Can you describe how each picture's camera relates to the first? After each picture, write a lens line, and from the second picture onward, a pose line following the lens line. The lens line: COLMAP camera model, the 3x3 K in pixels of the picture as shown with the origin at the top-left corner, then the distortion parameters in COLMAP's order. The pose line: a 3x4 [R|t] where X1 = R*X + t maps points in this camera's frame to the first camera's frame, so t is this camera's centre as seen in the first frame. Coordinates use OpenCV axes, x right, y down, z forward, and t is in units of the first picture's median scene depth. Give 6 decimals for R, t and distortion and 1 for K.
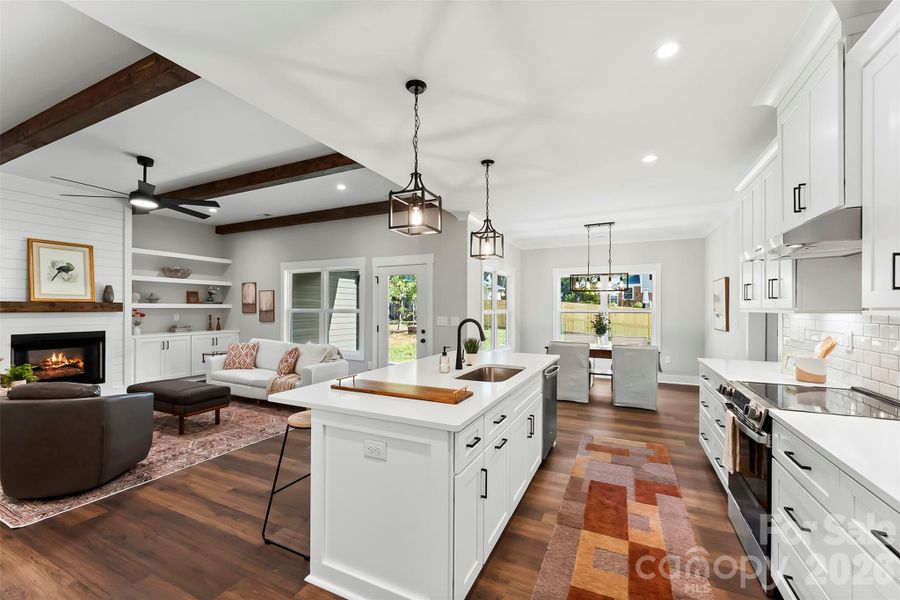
lens RADIAL K [[370.7, 0, 449.0], [0, 370.7, 309.8], [0, 0, 1]] dist [-0.002019, -0.000223]
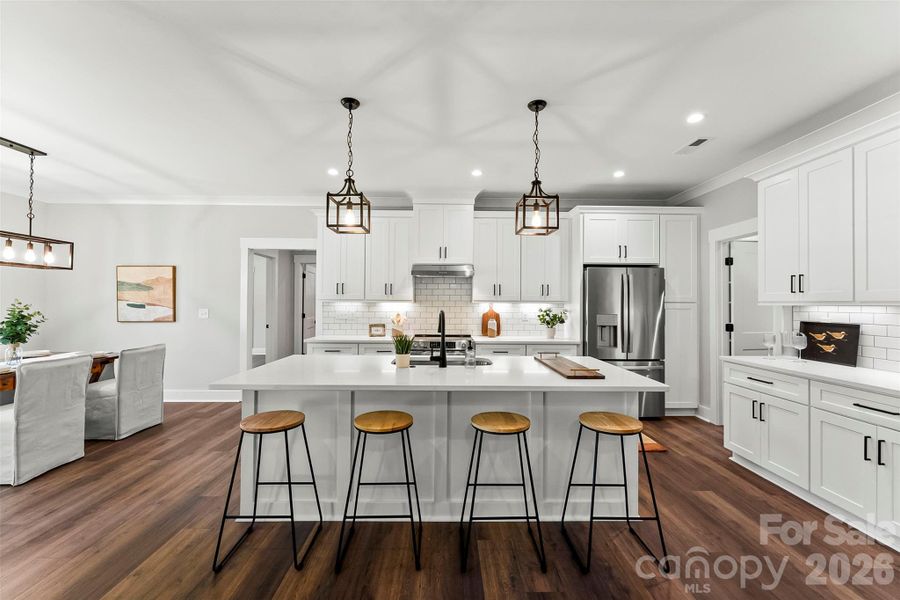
lens RADIAL K [[366.2, 0, 450.0], [0, 366.2, 300.0], [0, 0, 1]] dist [-0.001825, -0.000309]
pose [[-0.446681, -0.000181, 0.894693, -0.402725], [-0.005941, 0.999979, -0.002764, -0.000298], [-0.894673, -0.006550, -0.446673, 0.714800]]
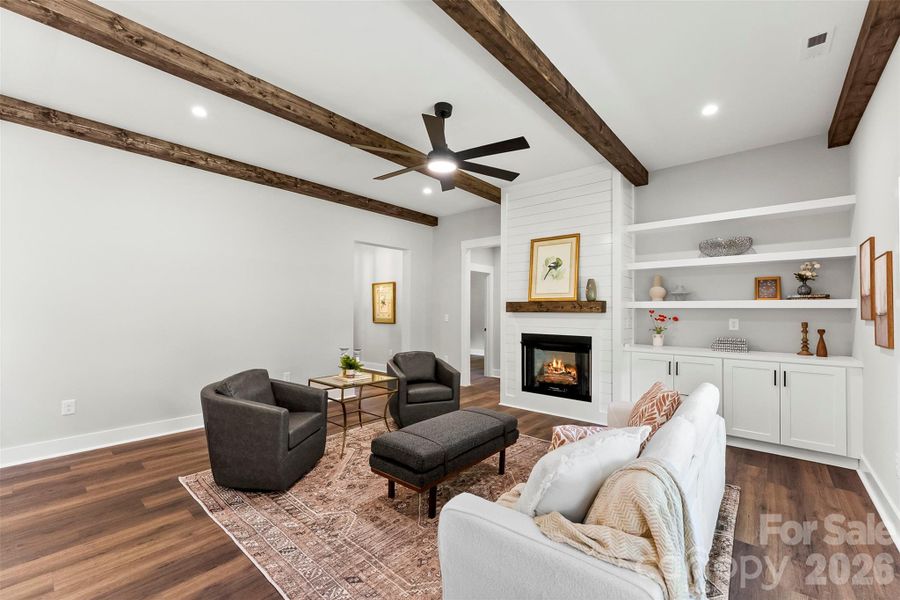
lens RADIAL K [[370.7, 0, 449.0], [0, 370.7, 309.8], [0, 0, 1]] dist [-0.002019, -0.000223]
pose [[-0.263250, -0.004790, -0.964716, -0.080400], [-0.009579, 0.999951, -0.002351, 0.003817], [0.964680, 0.008622, -0.263283, 0.913027]]
